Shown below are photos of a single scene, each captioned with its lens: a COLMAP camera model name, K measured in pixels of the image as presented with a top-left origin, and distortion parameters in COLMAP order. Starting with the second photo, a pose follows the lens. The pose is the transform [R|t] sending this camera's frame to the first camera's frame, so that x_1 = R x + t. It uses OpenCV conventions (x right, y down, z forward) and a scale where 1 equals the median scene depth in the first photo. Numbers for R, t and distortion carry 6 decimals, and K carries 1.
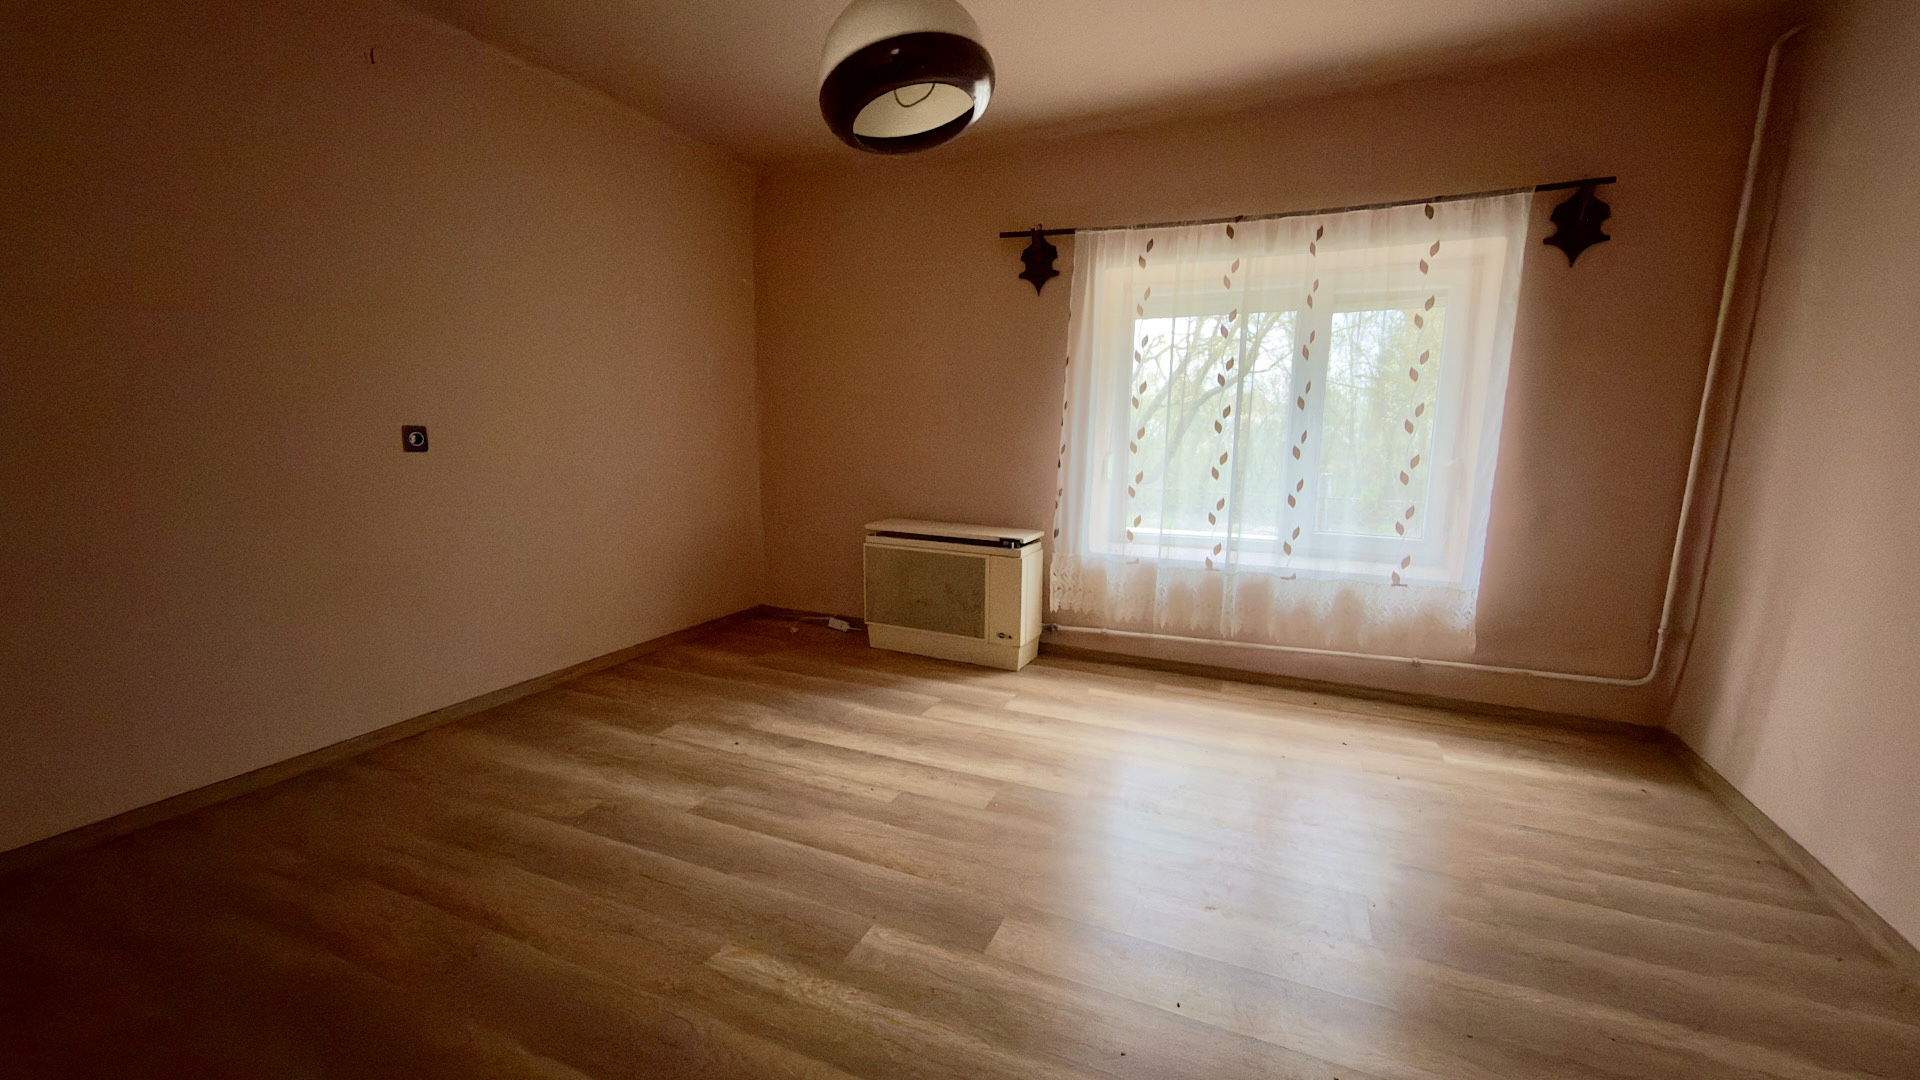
lens RADIAL K [[769.5, 0, 960.0], [0, 769.5, 540.0], [0, 0, 1]] dist [0.012744, -0.000051]
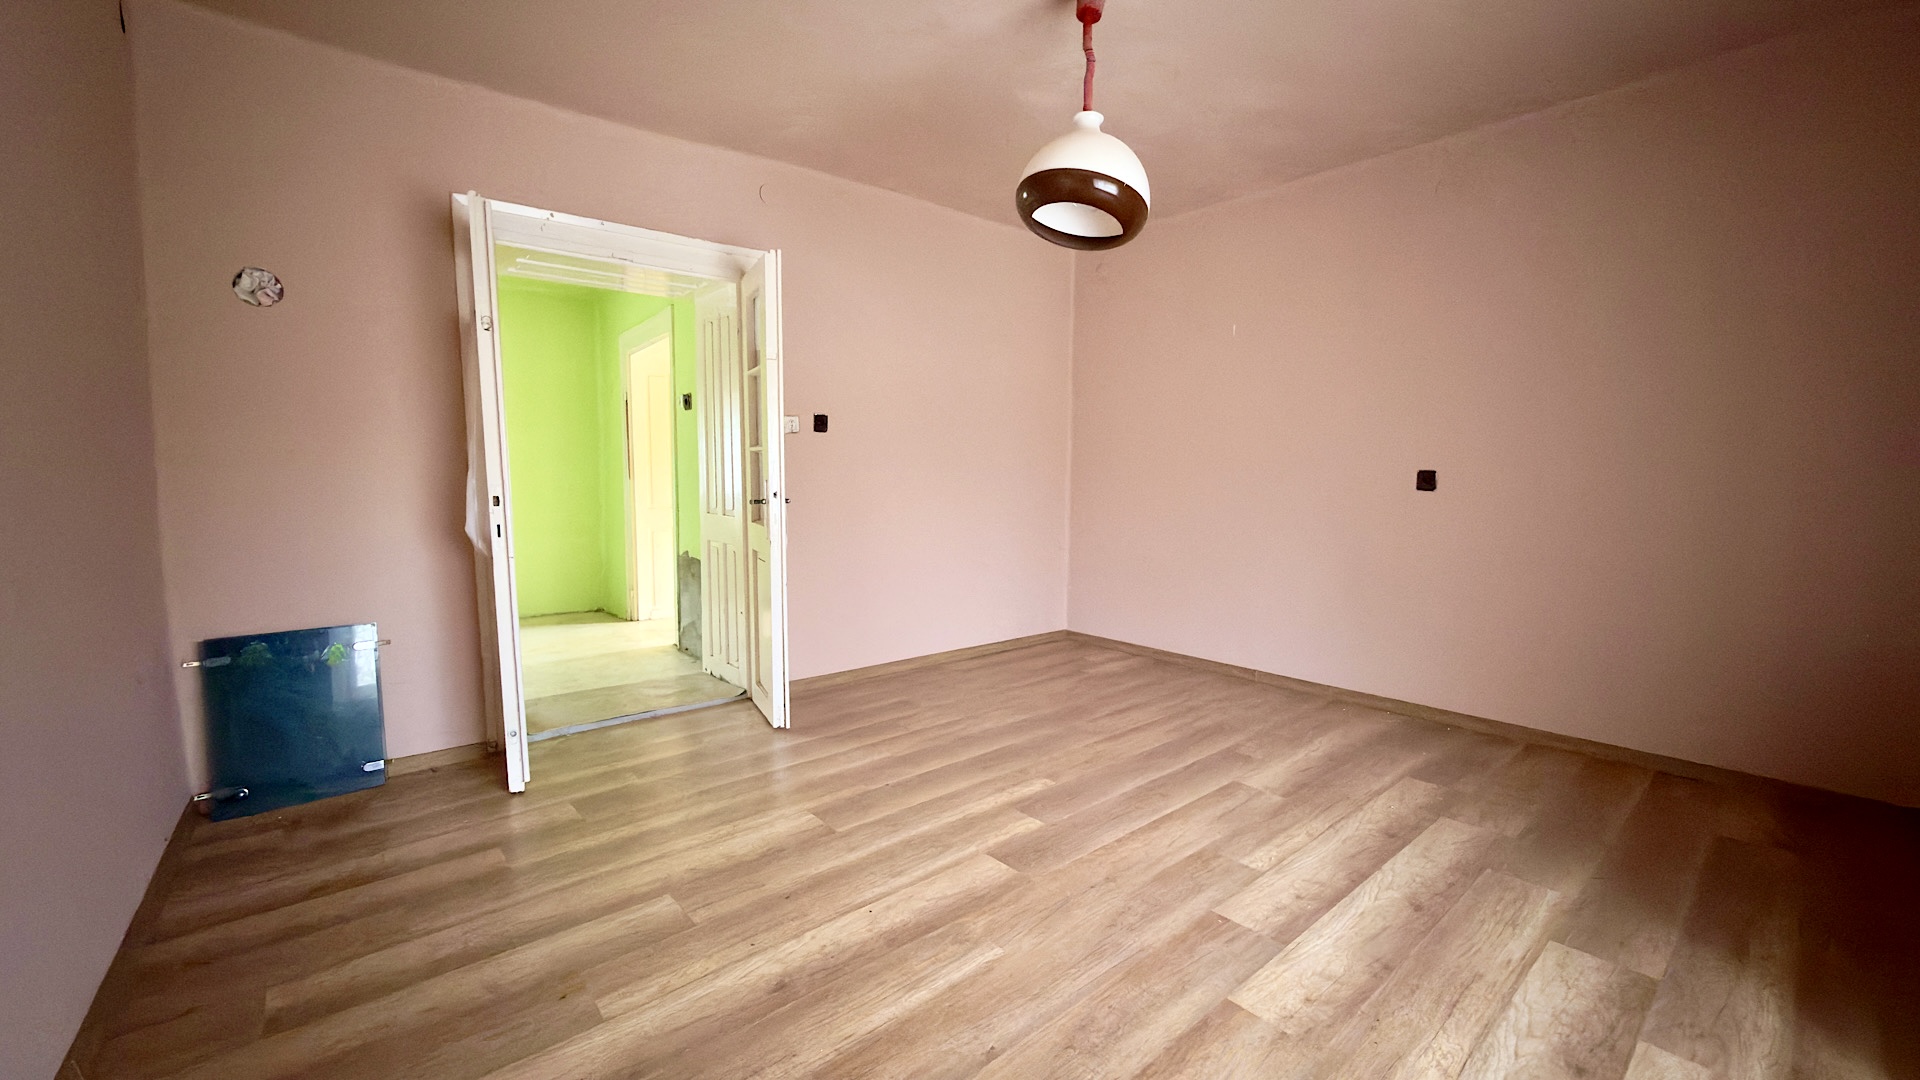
lens RADIAL K [[764.8, 0, 960.0], [0, 764.8, 540.0], [0, 0, 1]] dist [-0.000652, -0.000206]
pose [[-0.427329, 0.063649, -0.901853, 0.809245], [-0.160161, 0.976412, 0.144801, -0.108038], [0.889797, 0.206319, -0.407055, 0.949652]]
